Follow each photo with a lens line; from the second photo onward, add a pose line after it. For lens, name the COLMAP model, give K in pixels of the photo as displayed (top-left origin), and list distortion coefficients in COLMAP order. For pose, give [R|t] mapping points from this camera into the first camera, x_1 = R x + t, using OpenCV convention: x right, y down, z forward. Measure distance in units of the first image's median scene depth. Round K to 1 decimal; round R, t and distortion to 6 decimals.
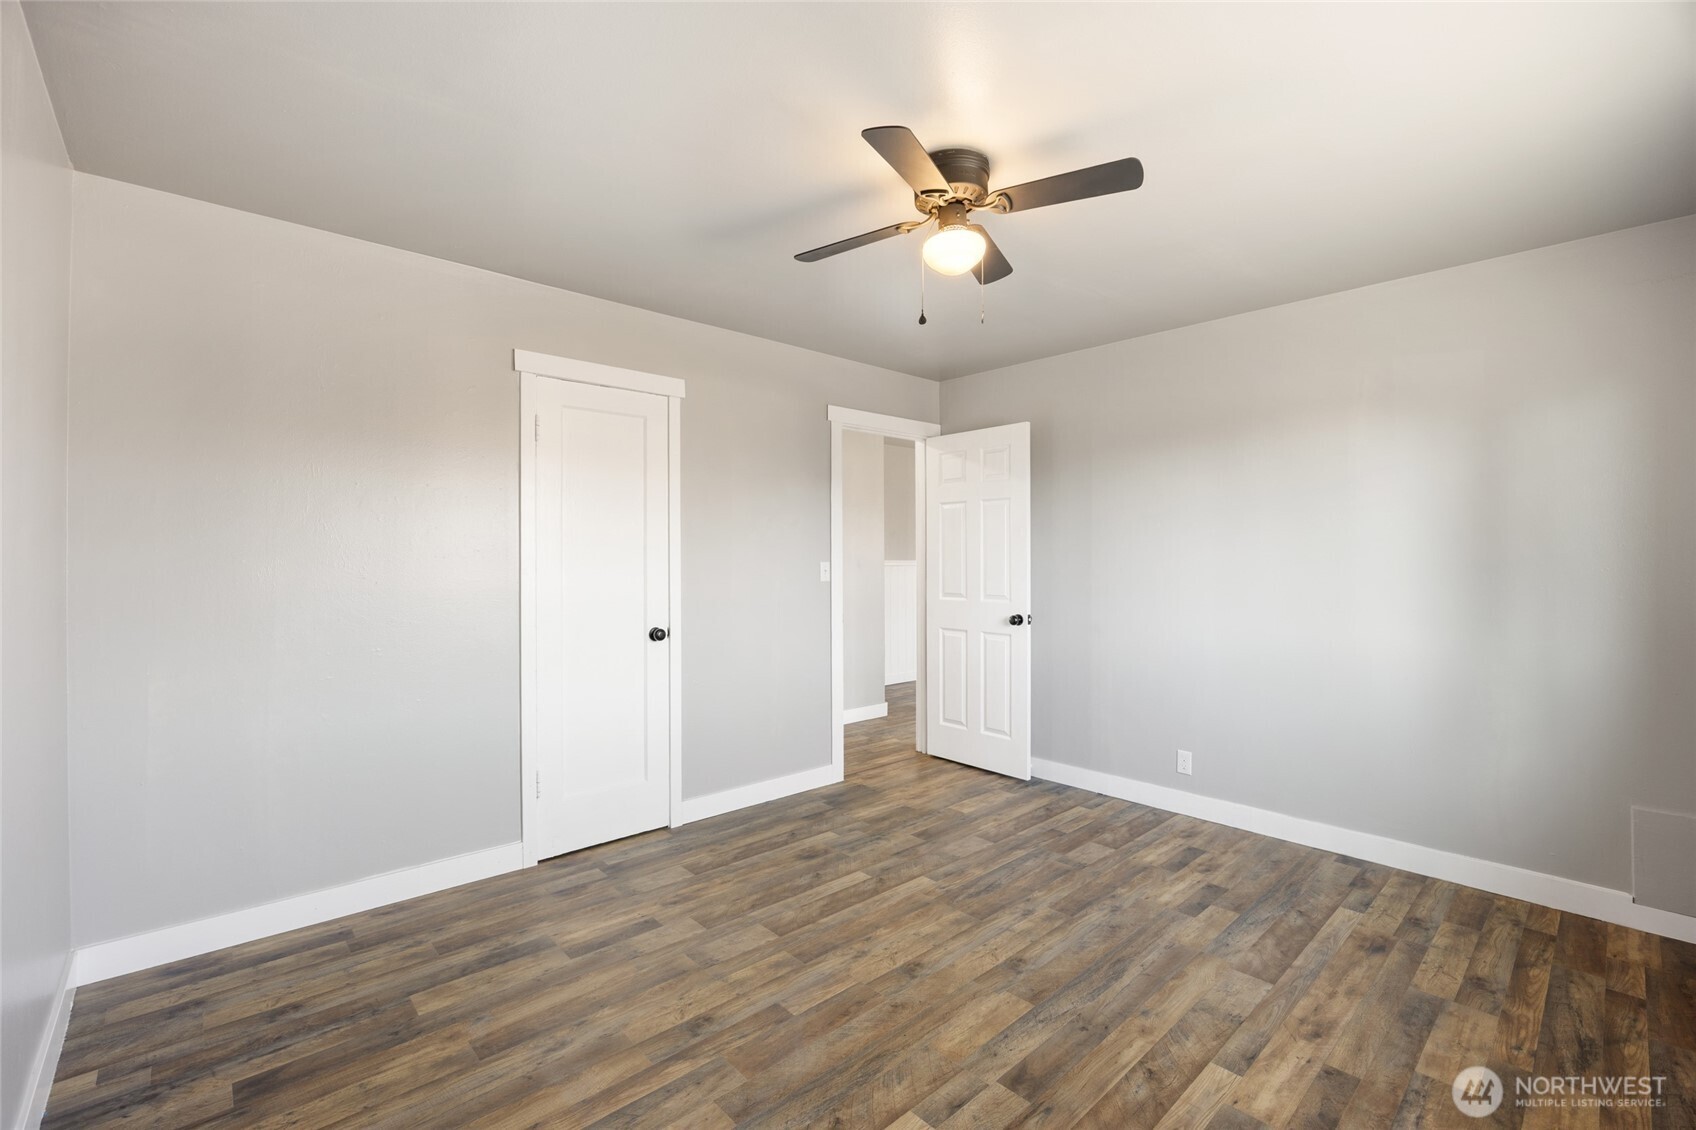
lens RADIAL K [[722.9, 0, 851.2], [0, 722.9, 556.1], [0, 0, 1]] dist [-0.002049, 0.000115]
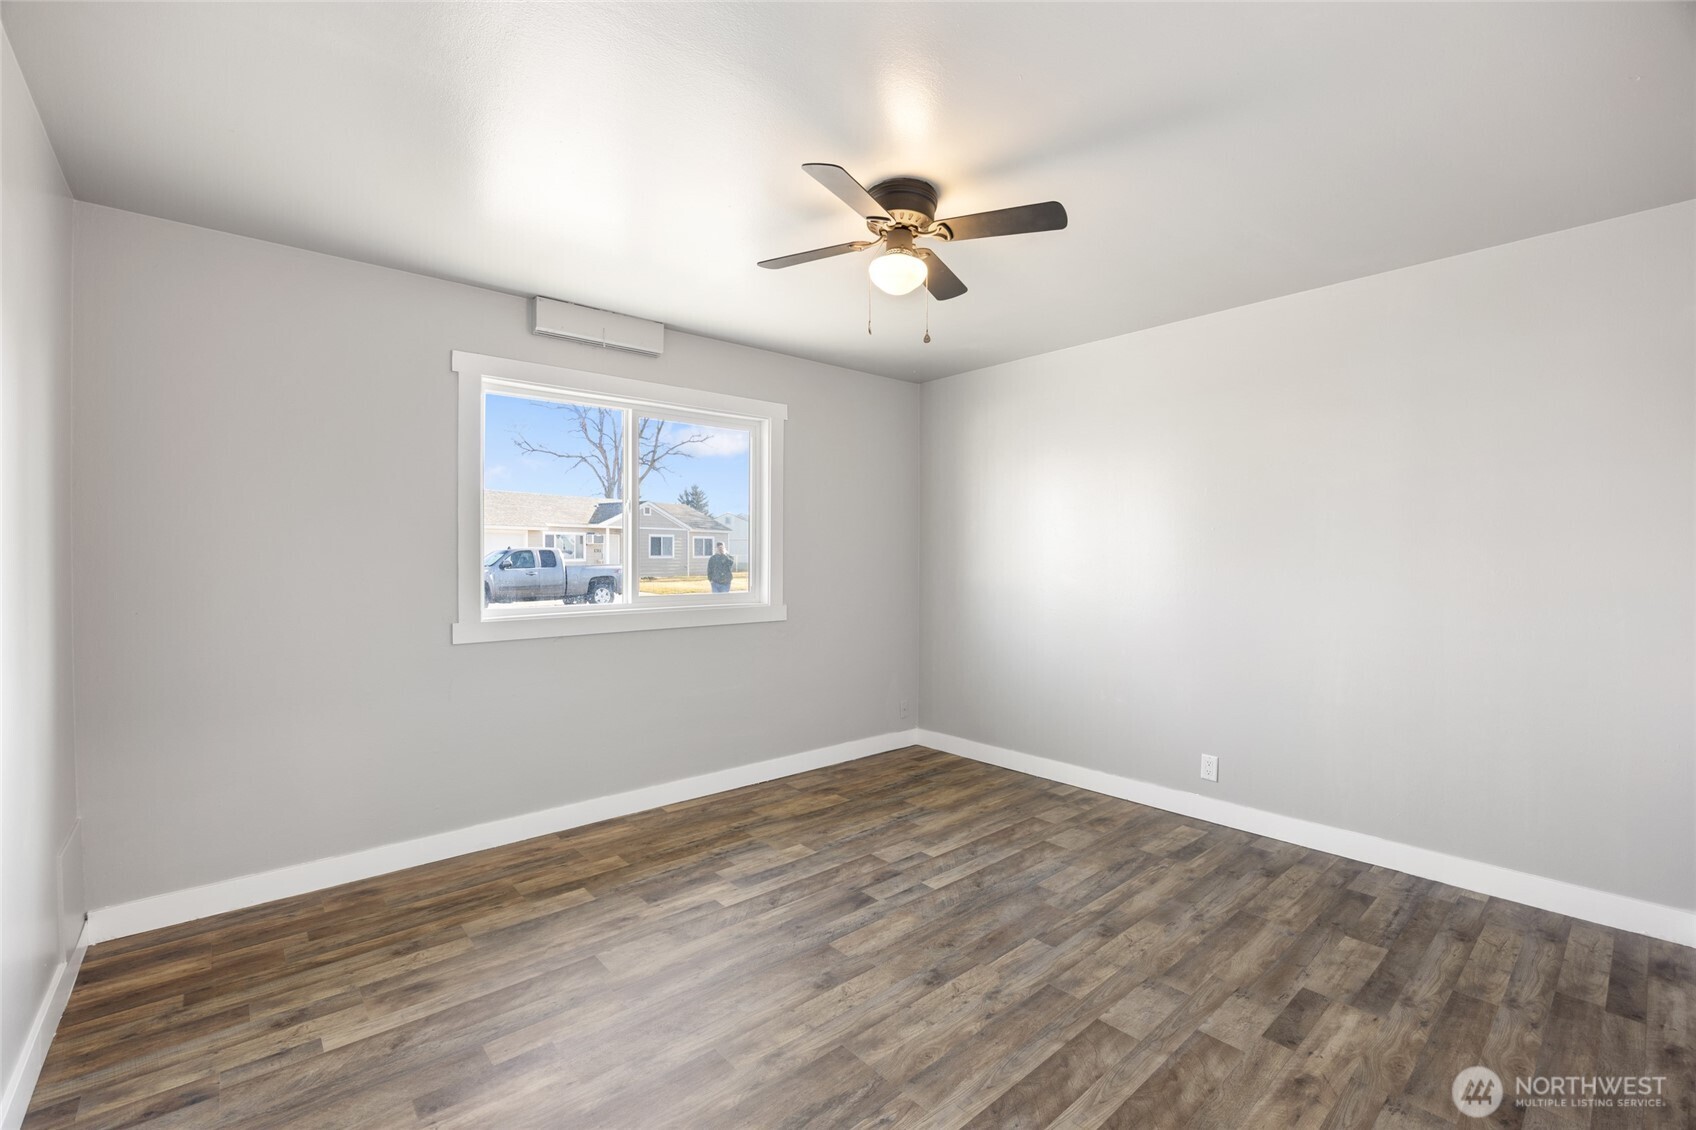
lens RADIAL K [[722.9, 0, 848.8], [0, 722.9, 569.5], [0, 0, 1]] dist [-0.002049, 0.000115]
pose [[-0.999559, -0.001668, 0.029641, 0.174866], [-0.001198, 0.999873, 0.015884, 0.006329], [-0.029664, 0.015842, -0.999434, 1.990400]]
